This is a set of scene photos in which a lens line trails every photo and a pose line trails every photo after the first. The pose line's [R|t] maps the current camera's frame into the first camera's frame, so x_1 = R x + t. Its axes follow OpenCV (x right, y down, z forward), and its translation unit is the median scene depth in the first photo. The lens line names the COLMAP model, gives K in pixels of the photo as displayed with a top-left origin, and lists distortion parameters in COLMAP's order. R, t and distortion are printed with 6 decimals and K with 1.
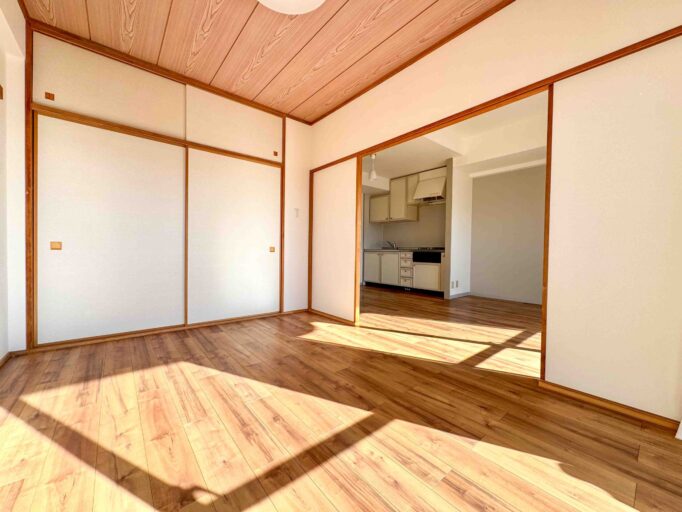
lens RADIAL K [[274.2, 0, 341.2], [0, 274.2, 255.9], [0, 0, 1]] dist [-0.000034, 0.000370]
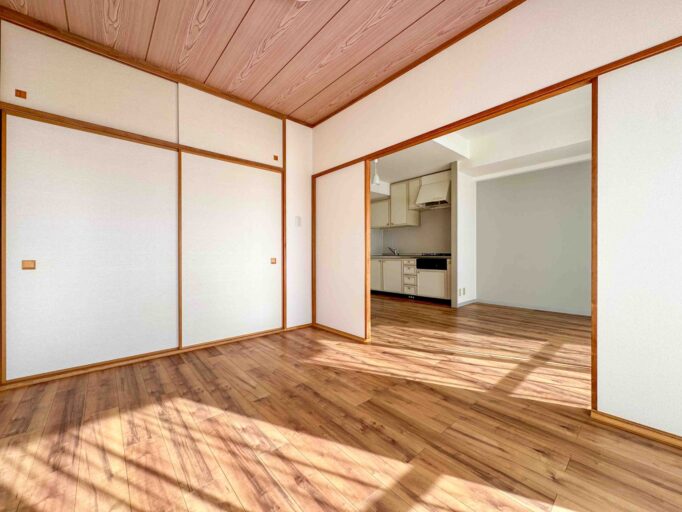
lens RADIAL K [[274.2, 0, 341.0], [0, 274.2, 256.0], [0, 0, 1]] dist [-0.000034, 0.000370]
pose [[0.999490, -0.017396, 0.026794, -0.074945], [0.017795, 0.999733, -0.014725, -0.034859], [-0.026531, 0.015195, 0.999533, 0.106196]]
